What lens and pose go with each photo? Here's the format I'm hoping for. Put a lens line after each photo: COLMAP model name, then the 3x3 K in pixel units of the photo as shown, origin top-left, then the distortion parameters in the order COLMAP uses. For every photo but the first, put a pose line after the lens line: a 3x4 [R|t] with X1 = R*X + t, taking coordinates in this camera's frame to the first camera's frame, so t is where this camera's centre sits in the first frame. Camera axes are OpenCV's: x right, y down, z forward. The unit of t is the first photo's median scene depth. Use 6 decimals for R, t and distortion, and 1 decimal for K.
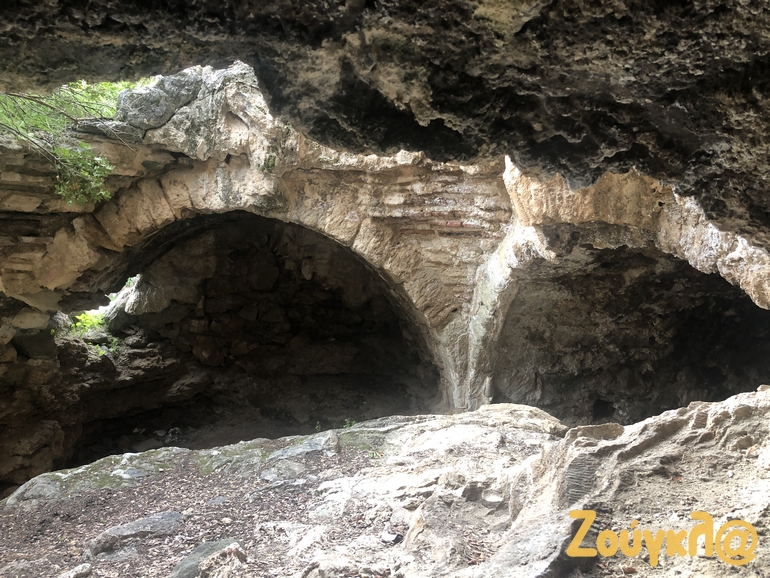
lens RADIAL K [[635.0, 0, 385.0], [0, 635.0, 289.0], [0, 0, 1]] dist [0.012871, 0.007399]
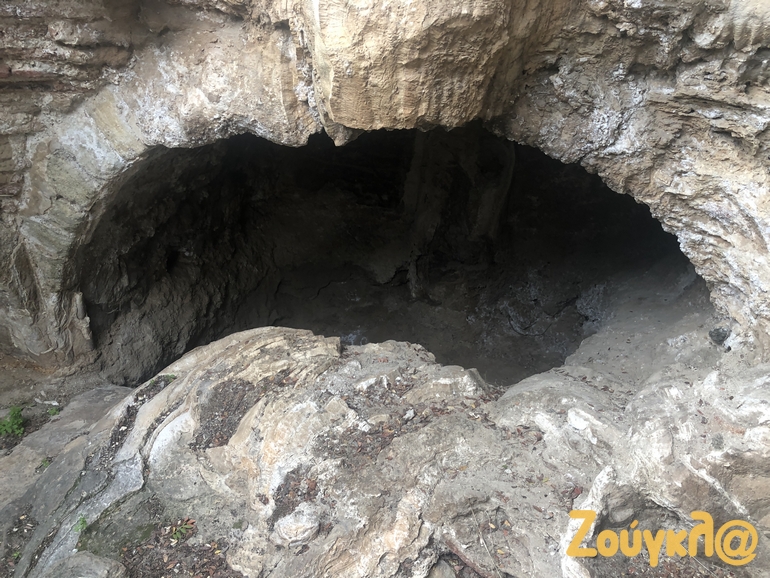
lens RADIAL K [[635.0, 0, 385.0], [0, 635.0, 289.0], [0, 0, 1]] dist [0.012871, 0.007399]
pose [[0.402231, -0.454968, 0.794490, -0.261714], [0.037922, 0.875319, 0.482056, -0.194386], [-0.914753, -0.163769, 0.369333, 0.515100]]
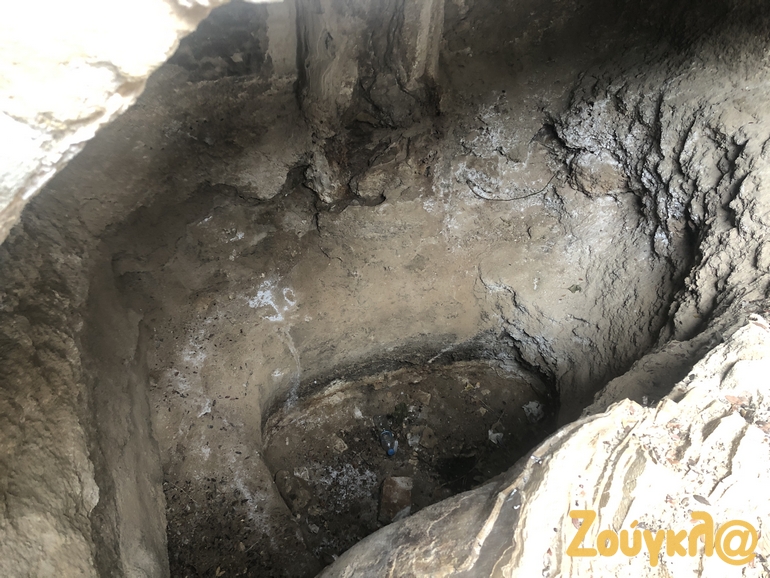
lens RADIAL K [[635.0, 0, 385.0], [0, 635.0, 289.0], [0, 0, 1]] dist [0.012871, 0.007399]
pose [[-0.195834, -0.683026, 0.703651, -0.113672], [0.046626, 0.710248, 0.702406, -0.139390], [-0.979528, 0.170364, -0.107244, 0.706058]]
